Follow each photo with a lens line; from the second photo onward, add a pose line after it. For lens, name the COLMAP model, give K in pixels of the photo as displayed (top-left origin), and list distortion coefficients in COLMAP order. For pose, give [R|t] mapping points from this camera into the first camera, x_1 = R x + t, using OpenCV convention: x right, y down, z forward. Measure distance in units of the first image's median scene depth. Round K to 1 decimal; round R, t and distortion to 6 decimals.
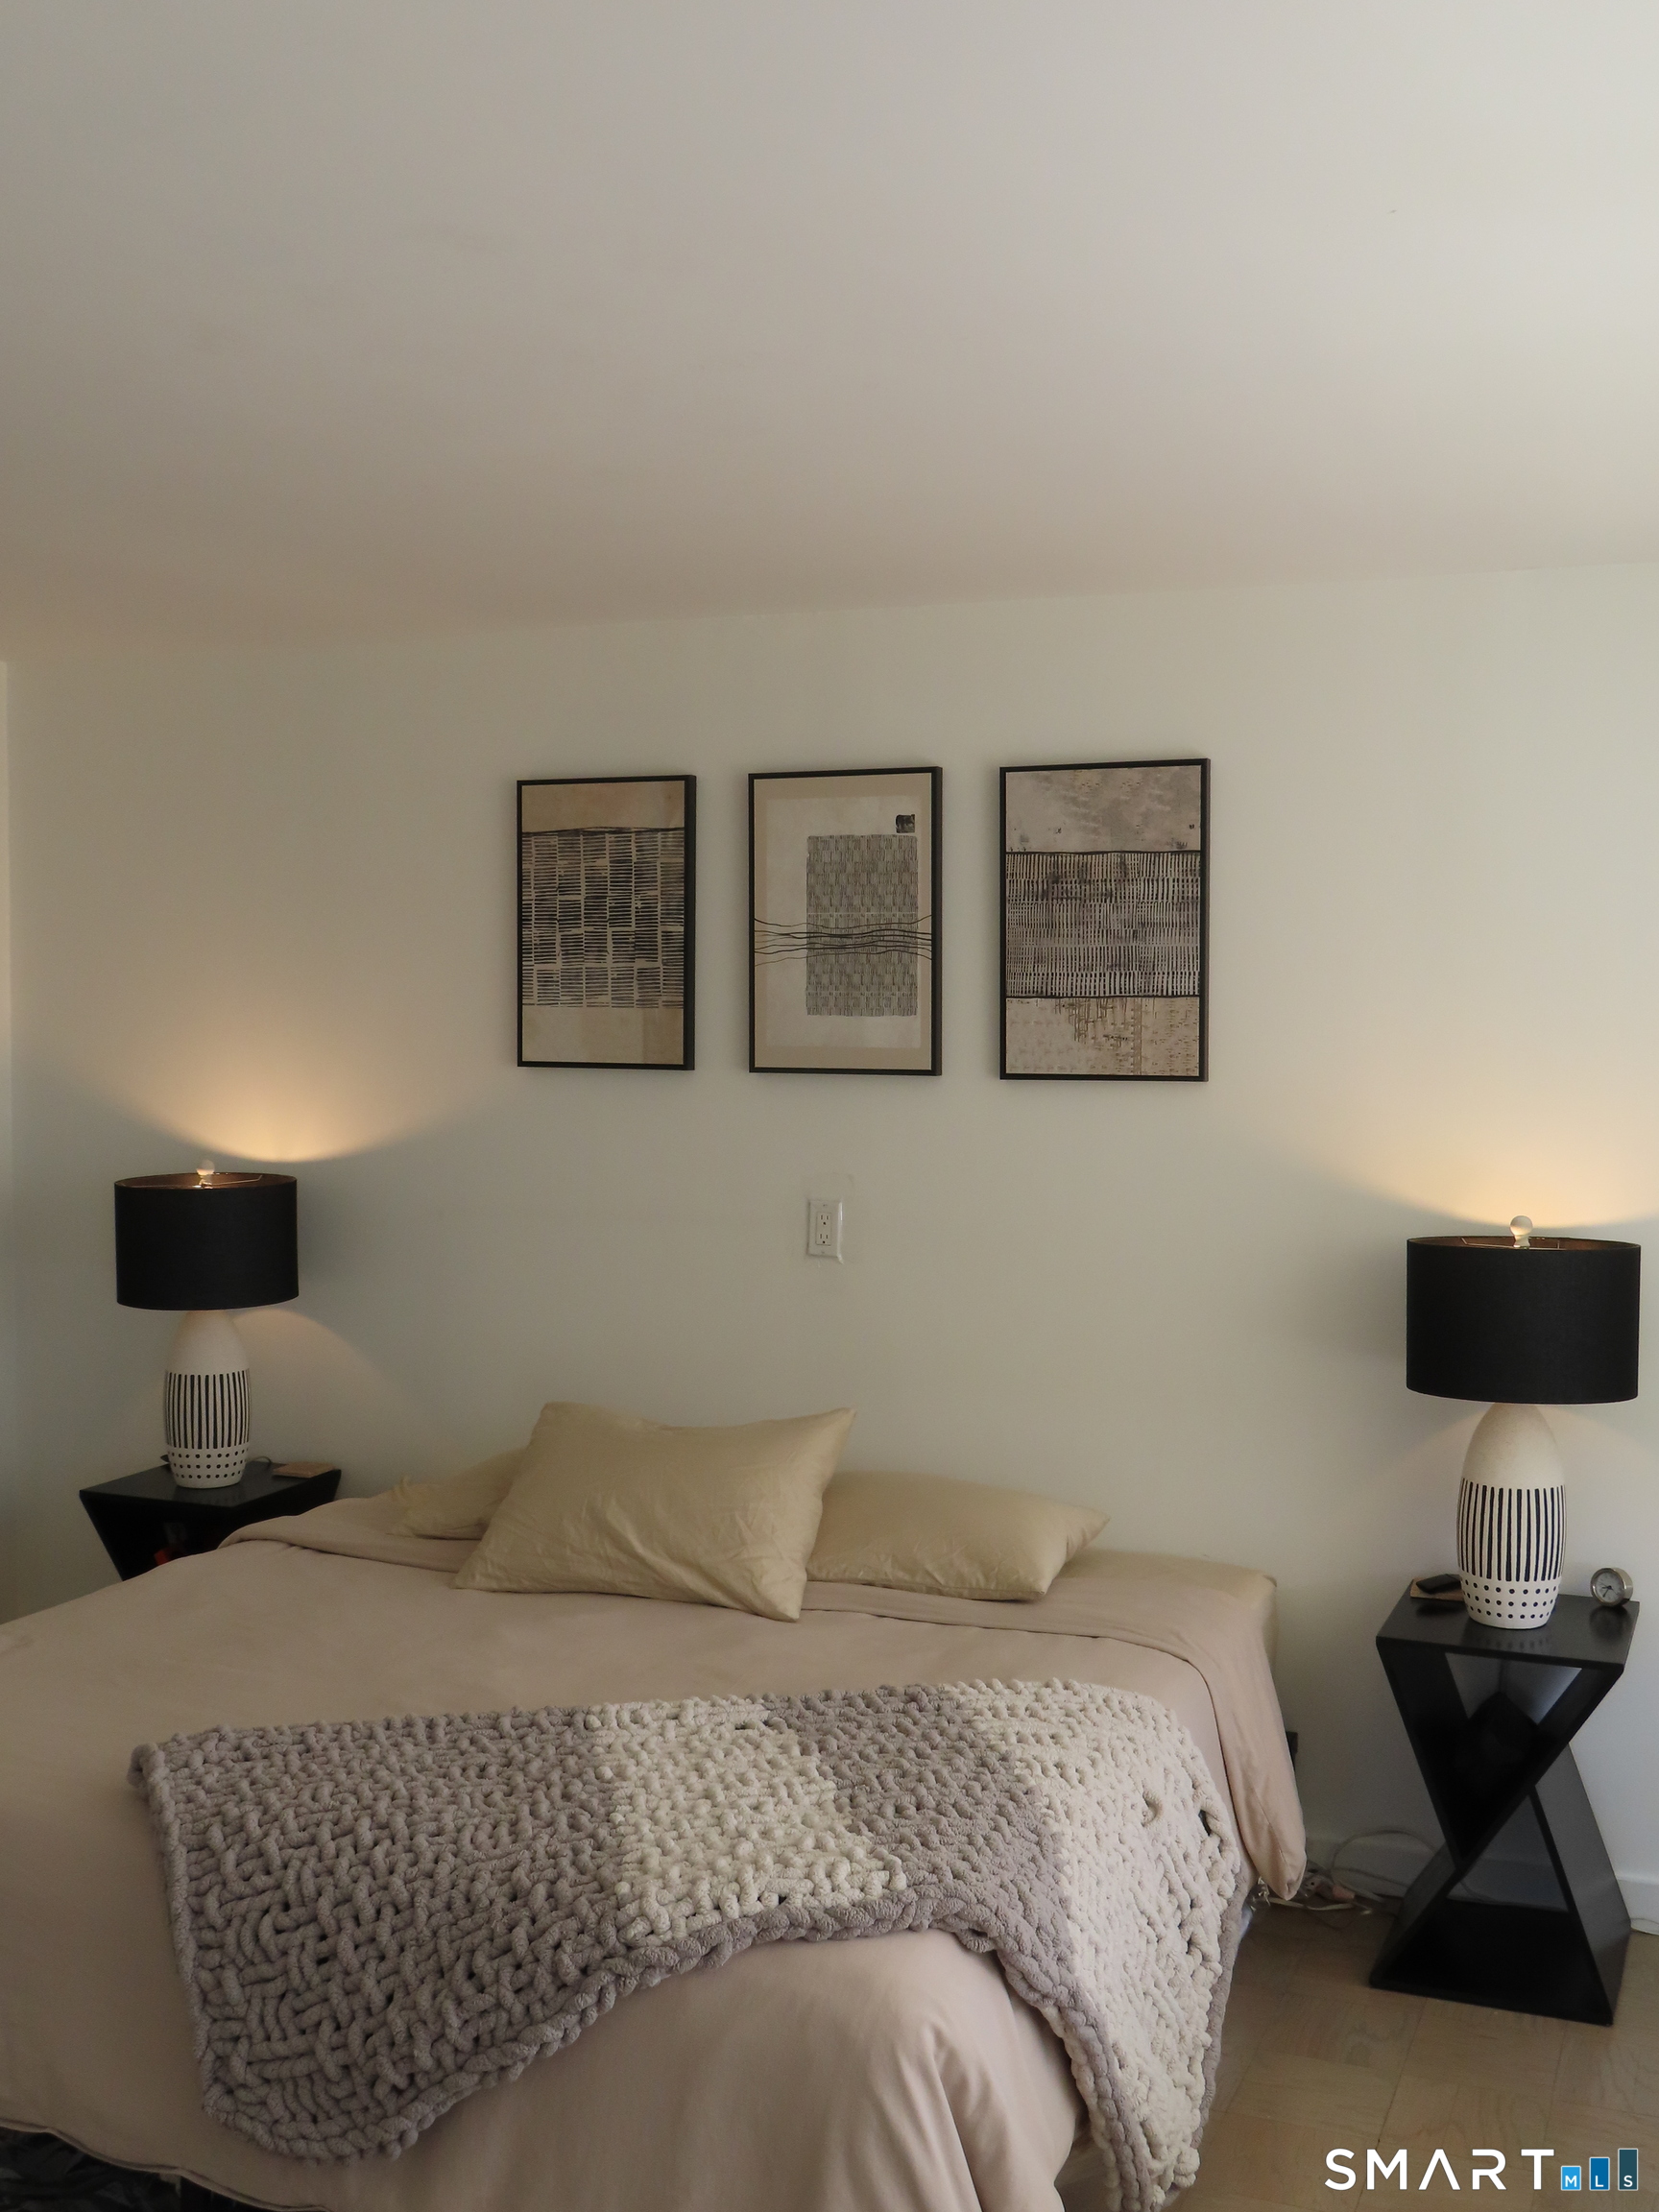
lens RADIAL K [[2291.9, 0, 829.5], [0, 2291.9, 1106.0], [0, 0, 1]] dist [-0.042968, 0.028212]
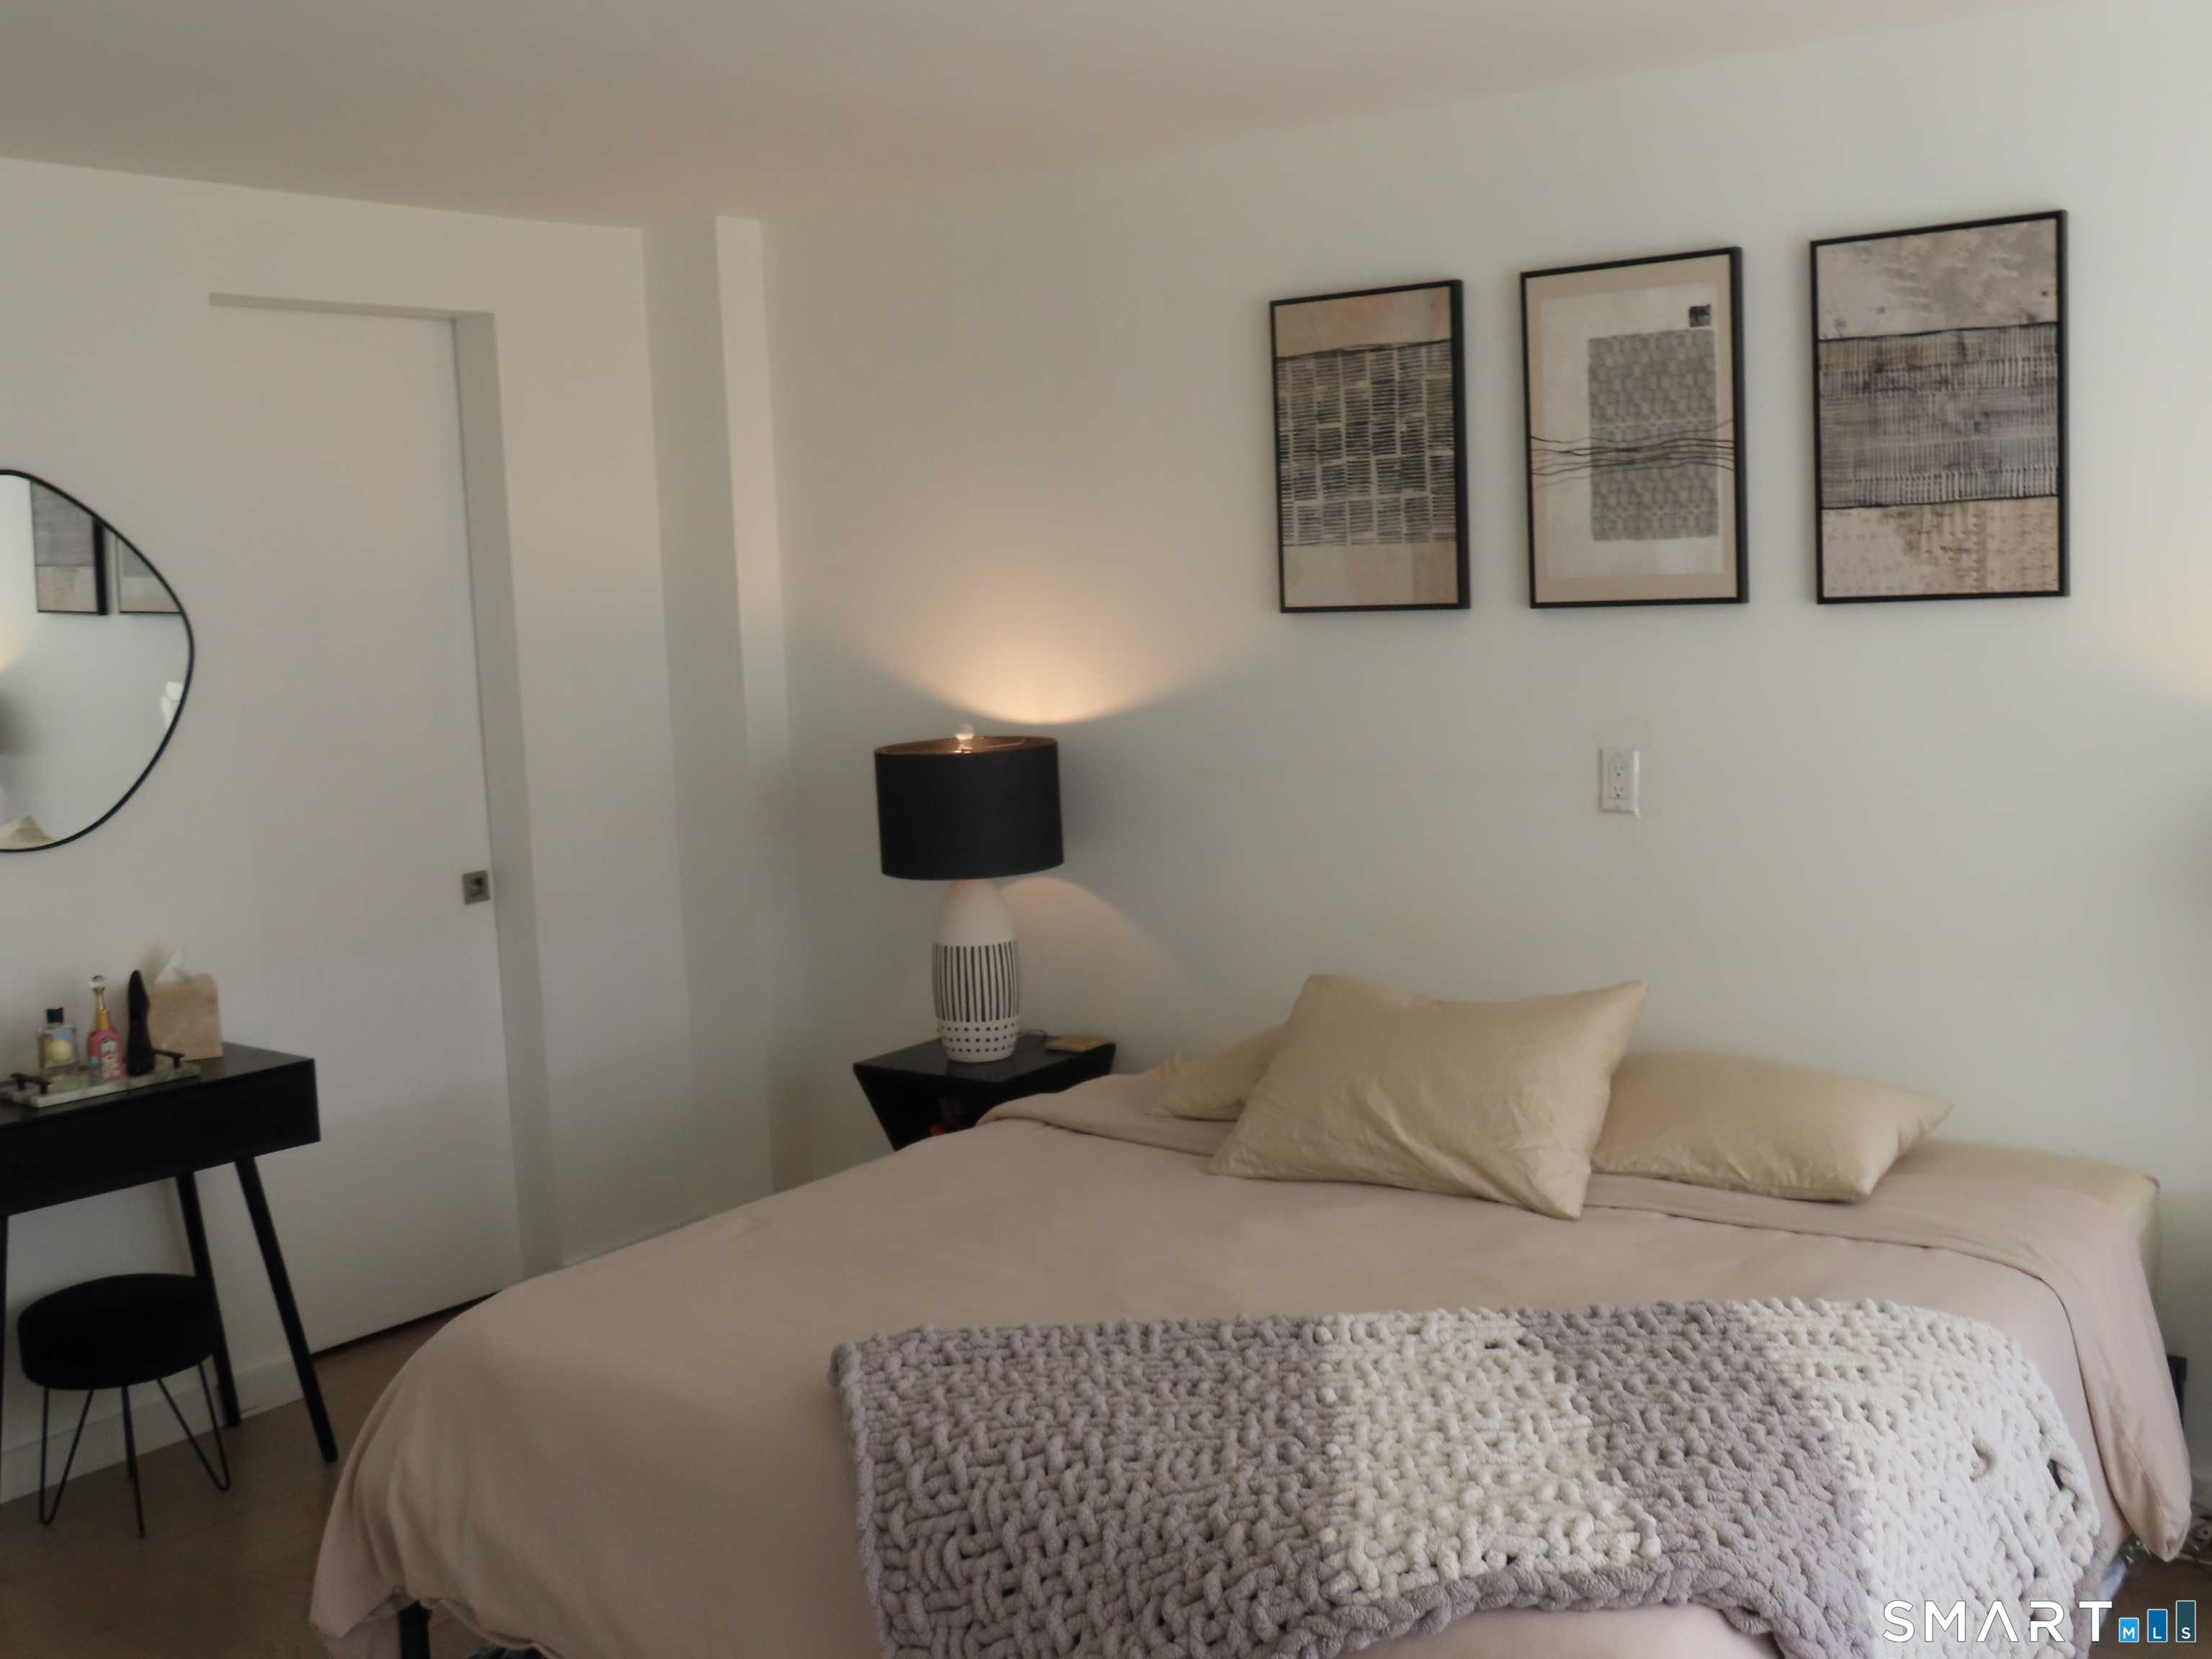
lens RADIAL K [[2291.9, 0, 1106.0], [0, 2291.9, 829.5], [0, 0, 1]] dist [-0.042968, 0.028212]
pose [[0.967456, -0.016775, -0.252481, 0.046621], [0.034426, 0.997248, 0.065657, 0.011211], [0.250685, -0.072212, 0.965372, 0.136182]]
